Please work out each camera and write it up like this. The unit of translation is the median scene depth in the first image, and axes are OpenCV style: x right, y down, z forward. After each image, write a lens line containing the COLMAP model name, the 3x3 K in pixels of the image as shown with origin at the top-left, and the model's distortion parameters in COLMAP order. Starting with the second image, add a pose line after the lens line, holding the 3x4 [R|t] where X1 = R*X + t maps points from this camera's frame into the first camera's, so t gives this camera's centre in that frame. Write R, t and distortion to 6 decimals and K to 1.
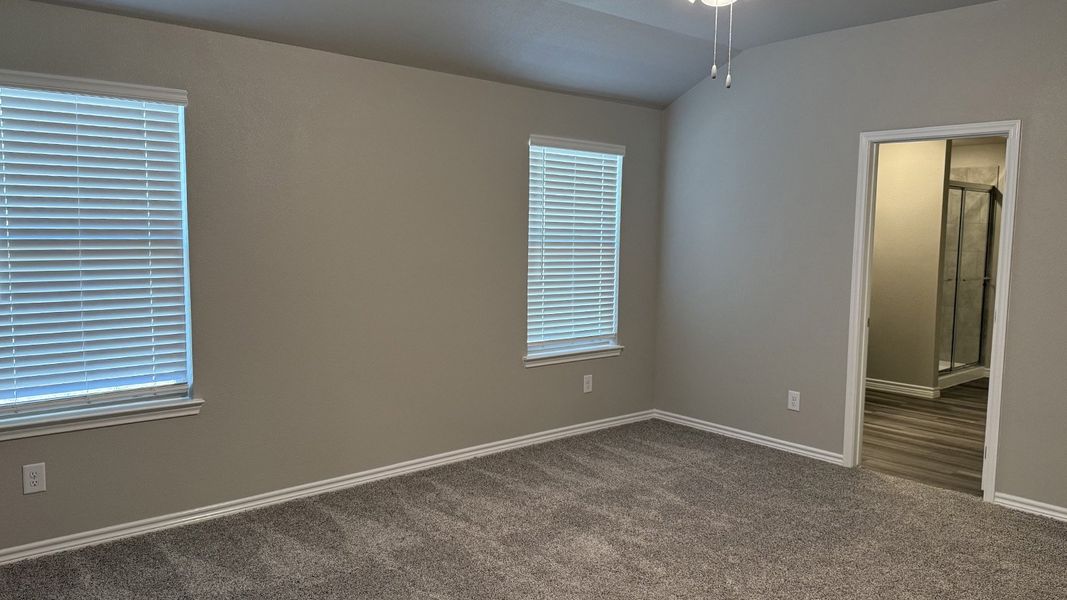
lens RADIAL K [[747.2, 0, 530.5], [0, 747.2, 295.6], [0, 0, 1]] dist [0.026259, -0.055757]
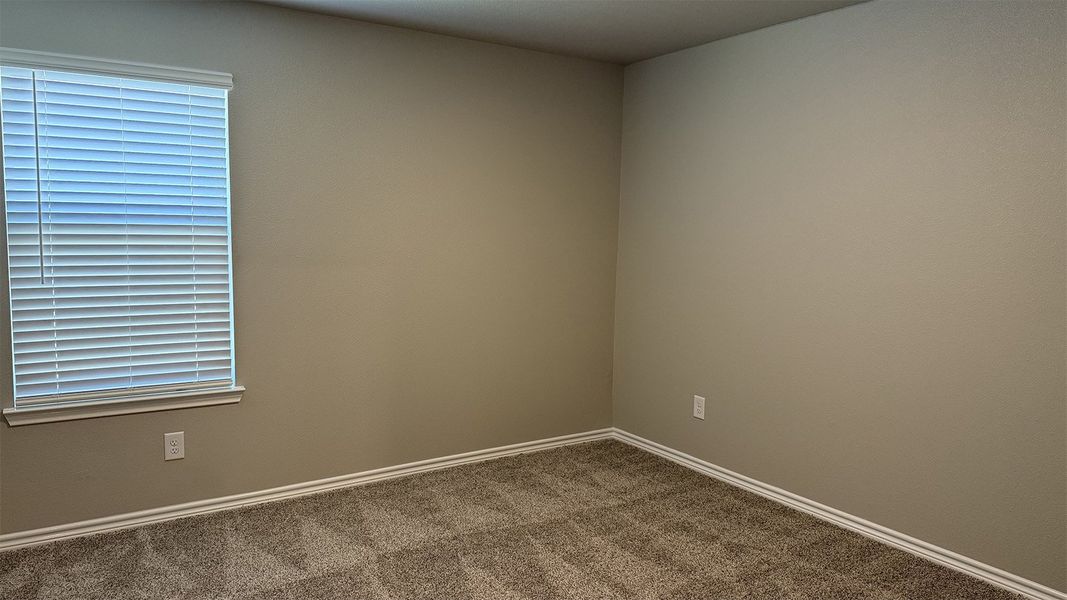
lens RADIAL K [[747.2, 0, 545.1], [0, 747.2, 303.8], [0, 0, 1]] dist [0.026259, -0.055757]
pose [[0.993336, 0.016578, -0.114057, 0.182291], [-0.013488, 0.999522, 0.027811, -0.010232], [0.114464, -0.026087, 0.993085, 0.156584]]
